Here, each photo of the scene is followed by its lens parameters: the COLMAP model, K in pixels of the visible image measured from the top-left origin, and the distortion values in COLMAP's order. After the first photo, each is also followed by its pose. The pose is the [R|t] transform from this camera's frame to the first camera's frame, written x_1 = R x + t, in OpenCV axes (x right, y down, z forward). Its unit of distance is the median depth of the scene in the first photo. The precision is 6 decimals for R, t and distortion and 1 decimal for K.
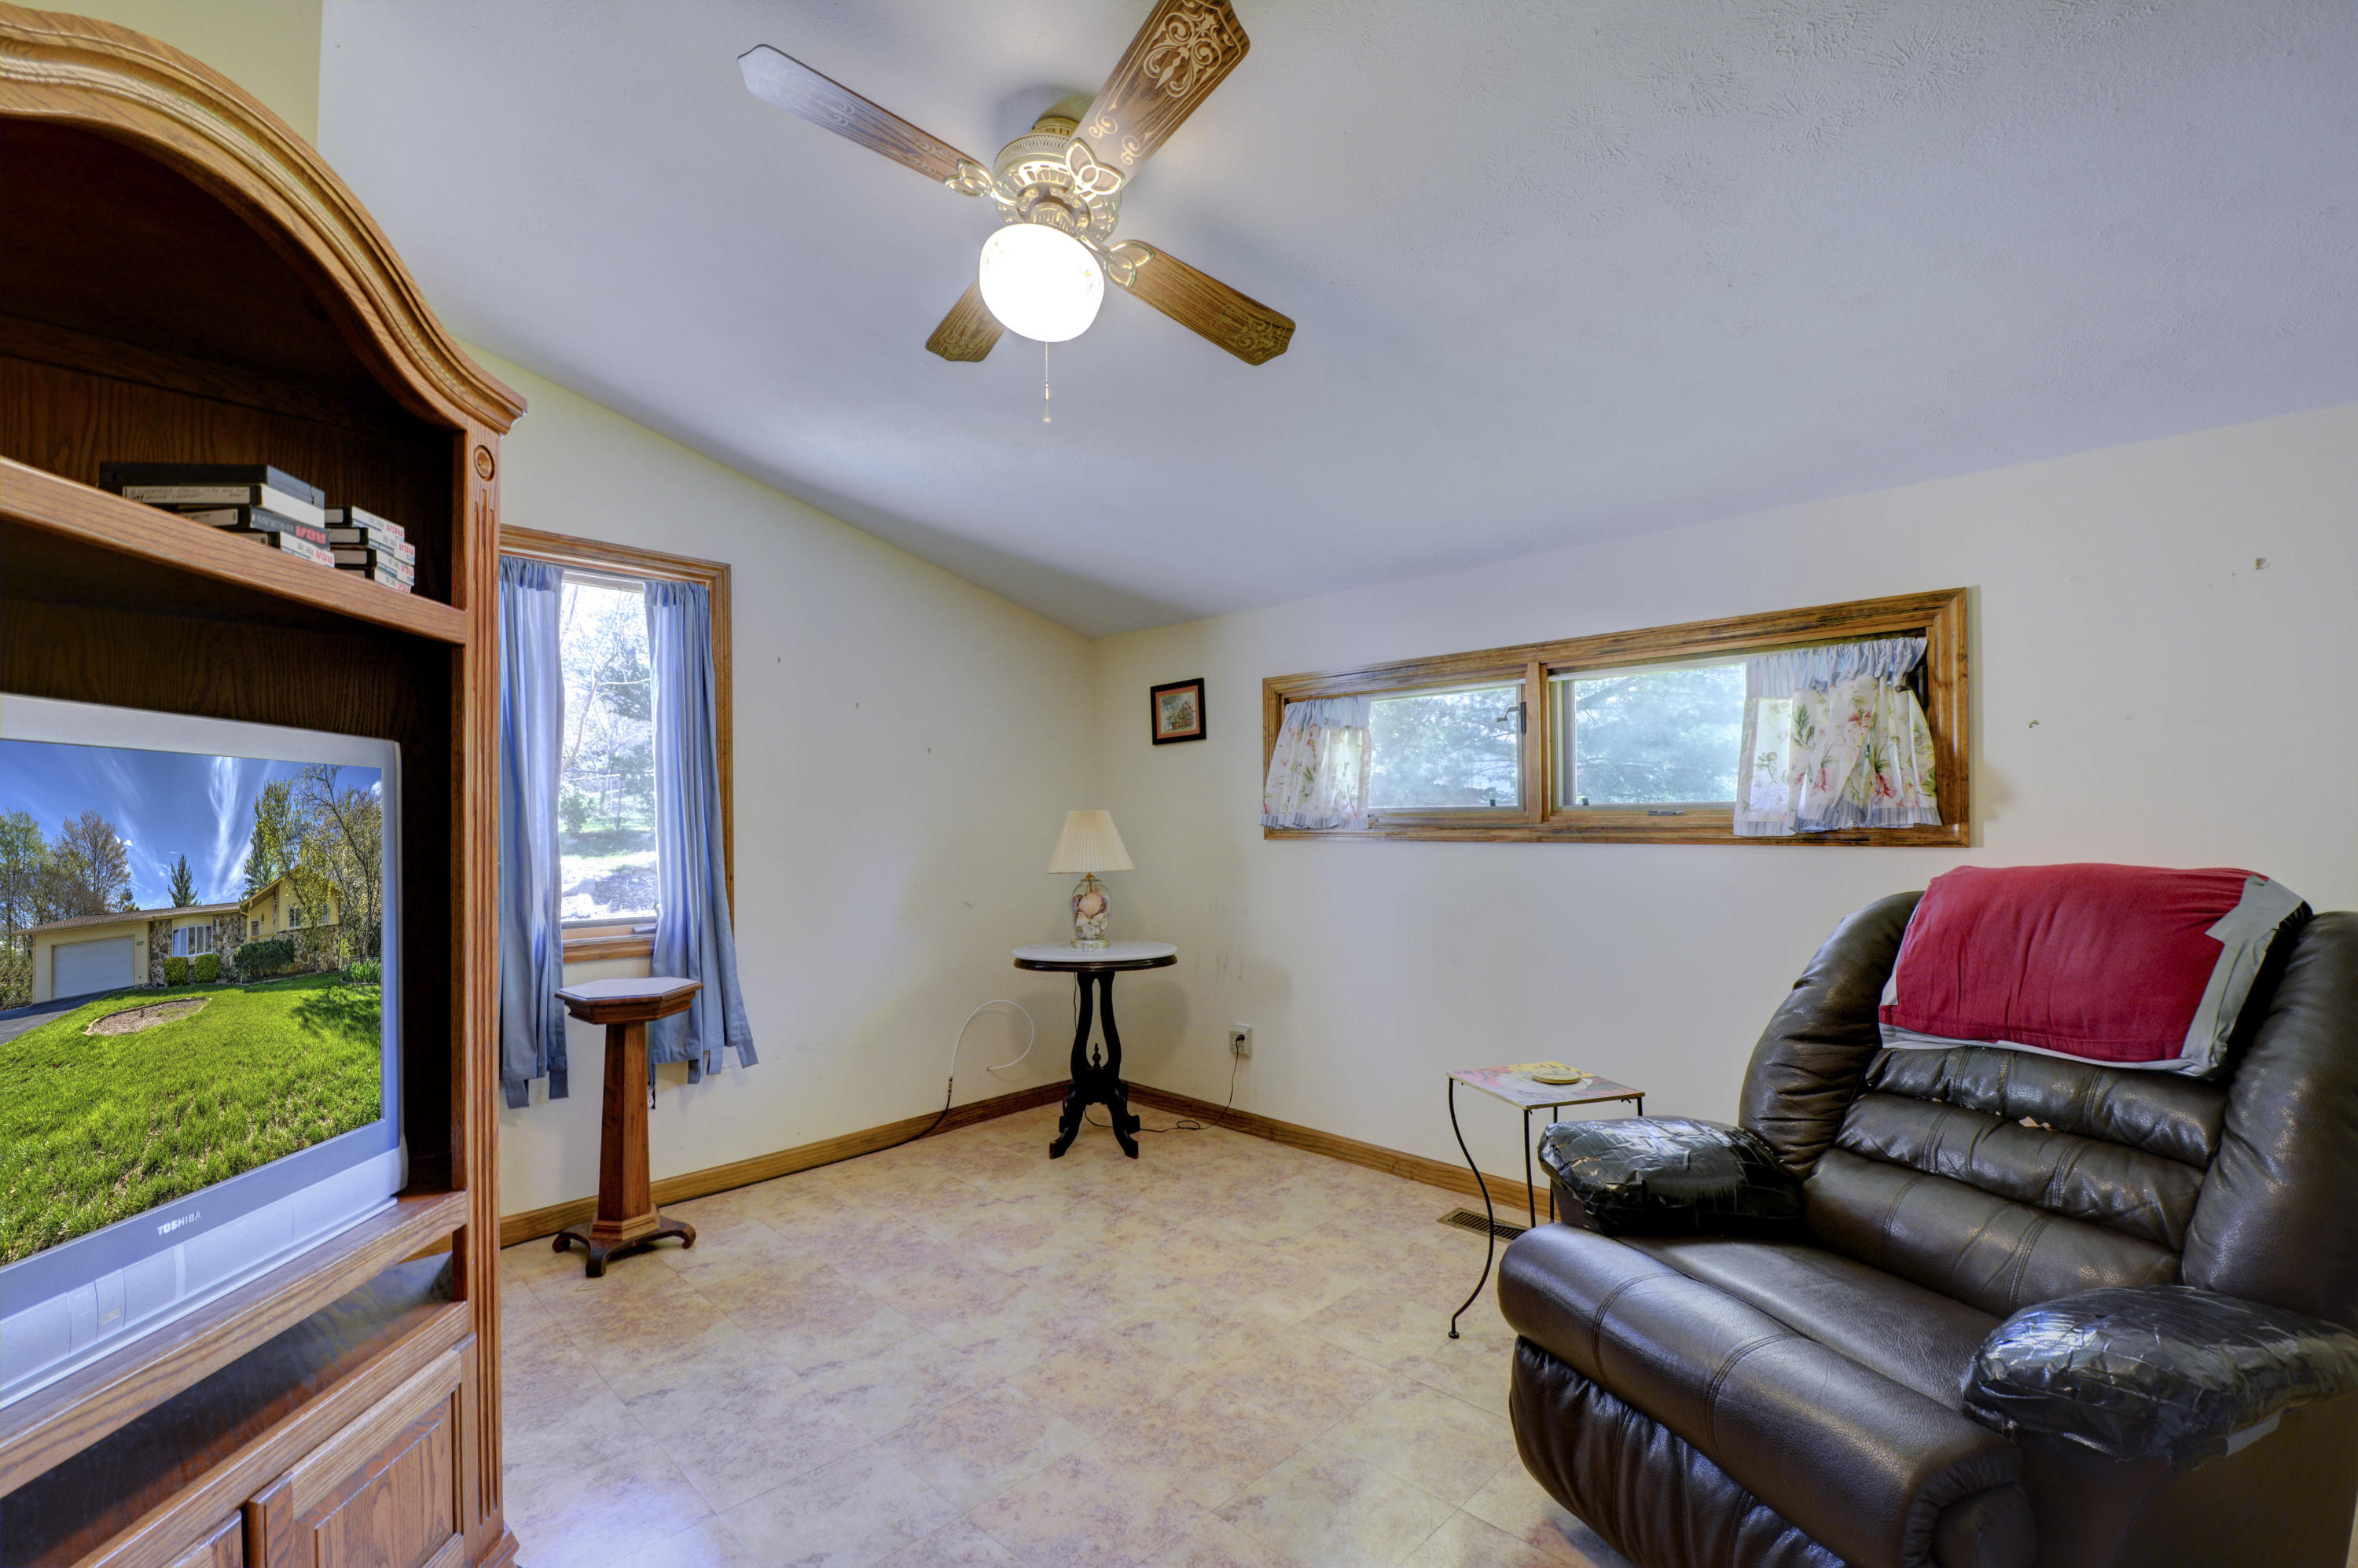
lens RADIAL K [[1043.6, 0, 1182.1], [0, 1043.6, 814.8], [0, 0, 1]] dist [0.002753, -0.007371]
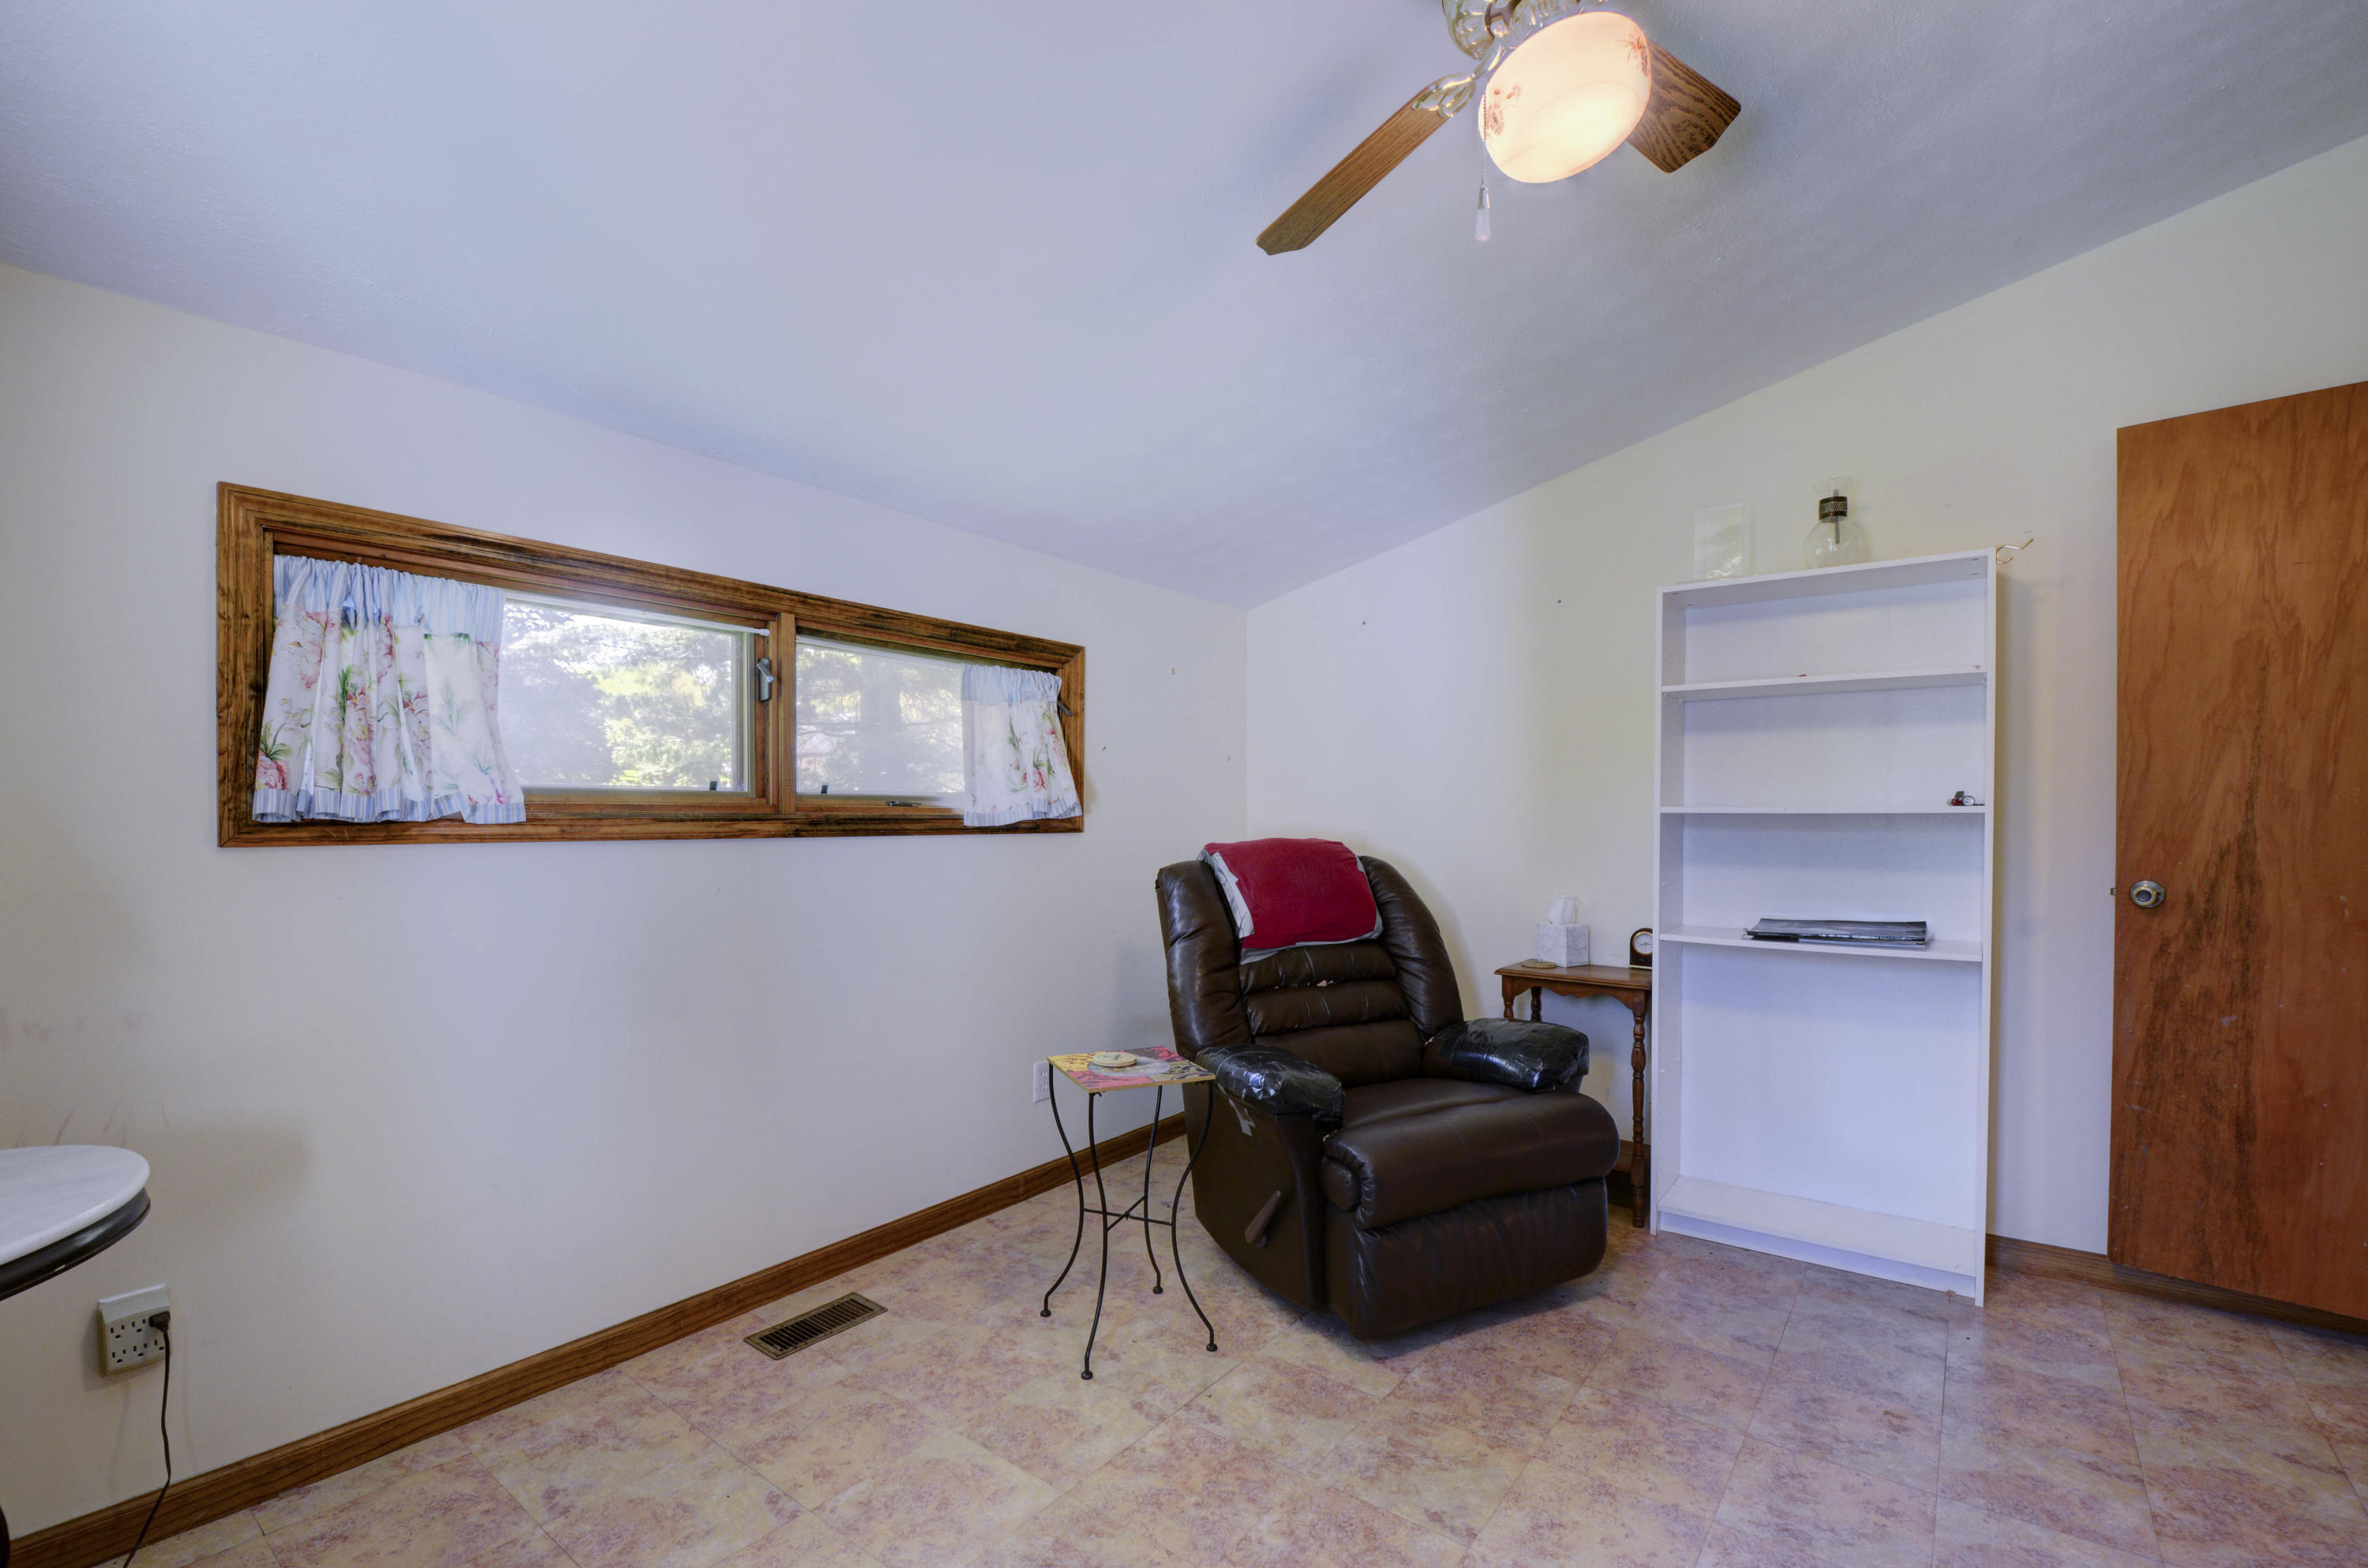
lens RADIAL K [[1047.9, 0, 1187.1], [0, 1047.9, 814.9], [0, 0, 1]] dist [0.002753, -0.007371]
pose [[-0.142488, -0.002309, 0.989794, -0.542220], [-0.015735, 0.999876, 0.000068, 0.004534], [-0.989672, -0.015564, -0.142506, 0.860299]]
